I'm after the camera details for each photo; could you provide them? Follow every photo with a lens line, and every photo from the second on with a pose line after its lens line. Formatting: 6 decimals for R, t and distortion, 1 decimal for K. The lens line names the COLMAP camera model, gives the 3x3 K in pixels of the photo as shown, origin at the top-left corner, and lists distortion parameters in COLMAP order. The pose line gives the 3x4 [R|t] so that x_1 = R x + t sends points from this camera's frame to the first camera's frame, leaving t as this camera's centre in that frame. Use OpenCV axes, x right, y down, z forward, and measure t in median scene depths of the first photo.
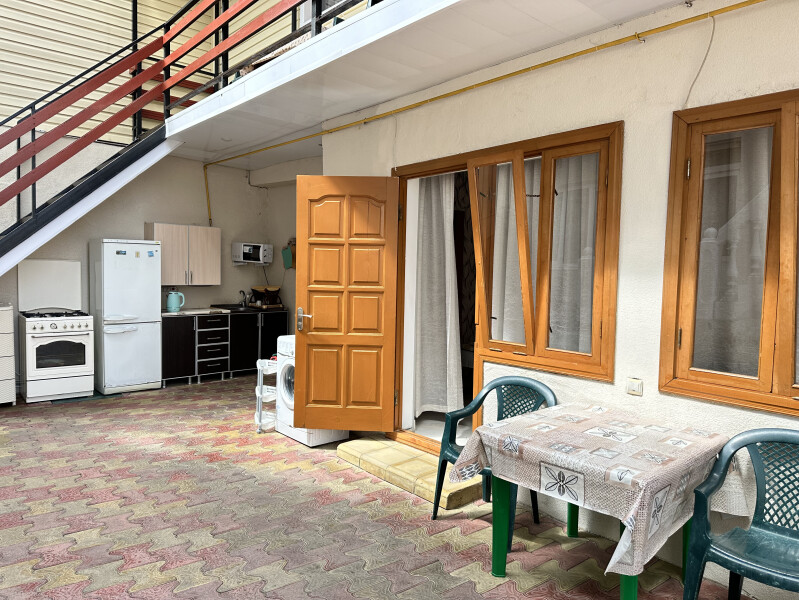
lens RADIAL K [[572.8, 0, 398.0], [0, 572.8, 298.6], [0, 0, 1]] dist [0.106451, -0.015762]
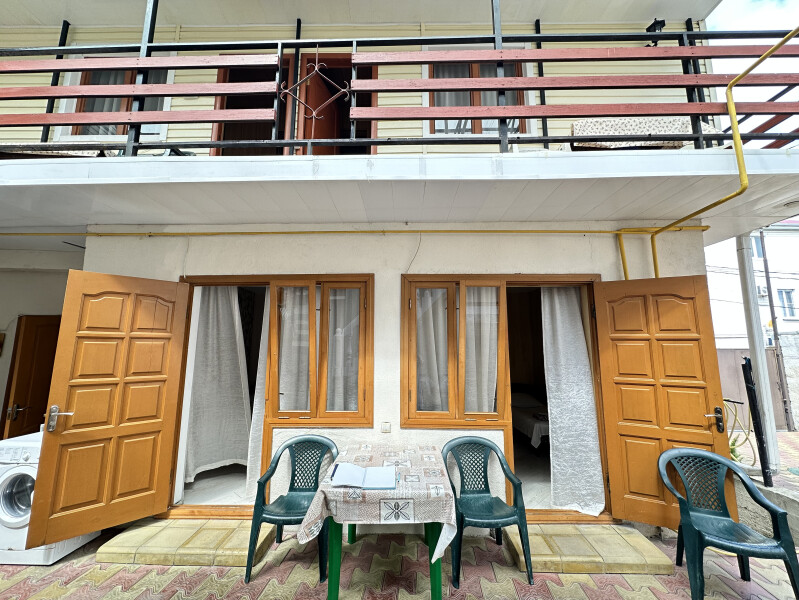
lens RADIAL K [[320.5, 0, 399.7], [0, 320.5, 303.8], [0, 0, 1]] dist [0.008193, -0.000532]
pose [[0.676822, 0.084459, 0.731286, -0.196776], [0.050610, 0.985708, -0.160684, -0.035982], [-0.734405, 0.145764, 0.662874, 0.220934]]
